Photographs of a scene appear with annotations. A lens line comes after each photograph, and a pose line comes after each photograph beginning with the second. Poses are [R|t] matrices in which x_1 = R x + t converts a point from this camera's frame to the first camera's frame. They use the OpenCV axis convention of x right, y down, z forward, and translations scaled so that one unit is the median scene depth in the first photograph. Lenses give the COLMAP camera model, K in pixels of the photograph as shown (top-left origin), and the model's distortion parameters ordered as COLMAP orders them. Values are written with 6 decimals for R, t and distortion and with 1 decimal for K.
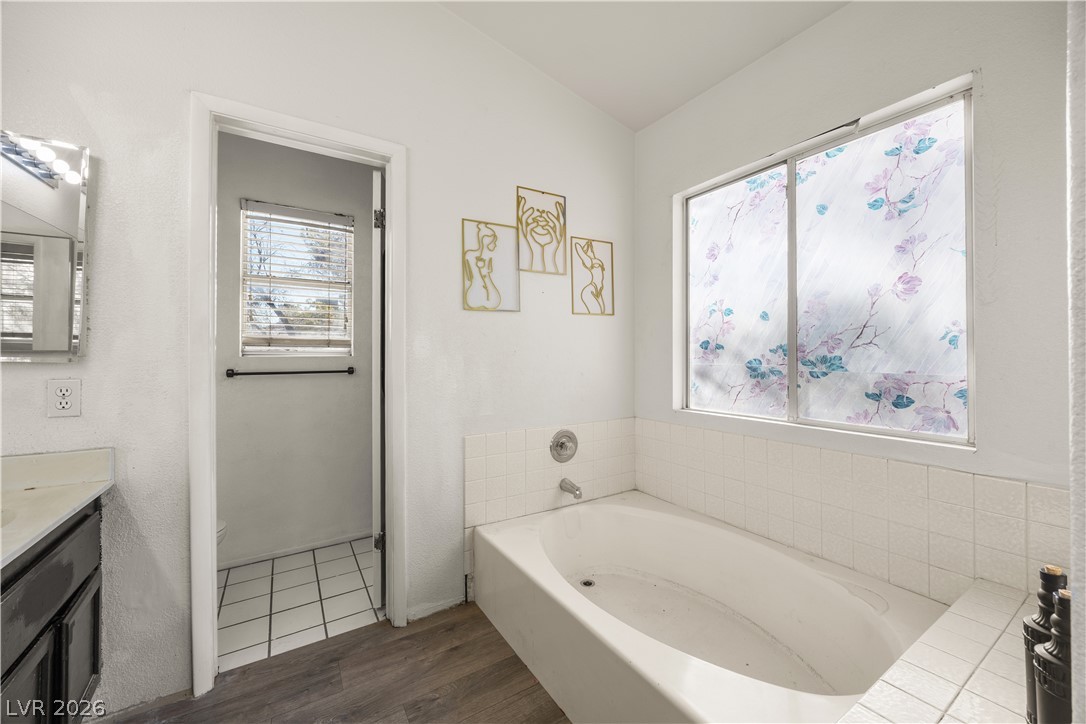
lens RADIAL K [[415.0, 0, 519.8], [0, 415.0, 348.7], [0, 0, 1]] dist [-0.003786, -0.000592]
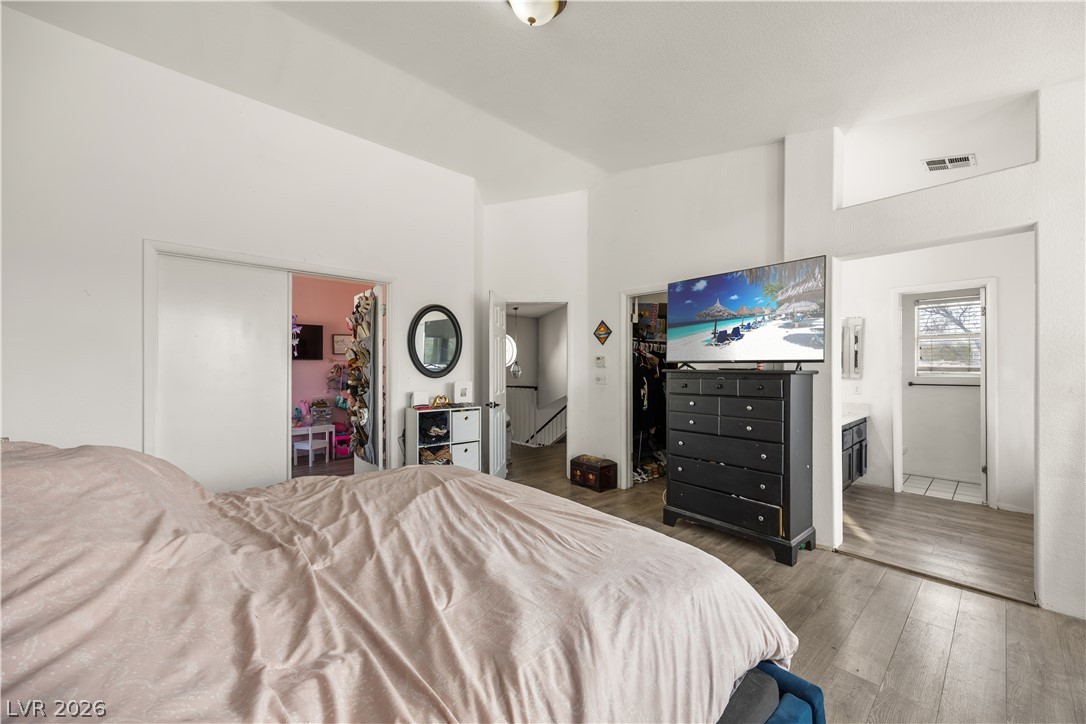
lens RADIAL K [[415.0, 0, 547.0], [0, 415.0, 363.7], [0, 0, 1]] dist [-0.003786, -0.000592]
pose [[0.208508, -0.005371, -0.978006, 1.281493], [0.014411, 0.999893, -0.002419, -0.086935], [0.977915, -0.013589, 0.208563, -1.639750]]
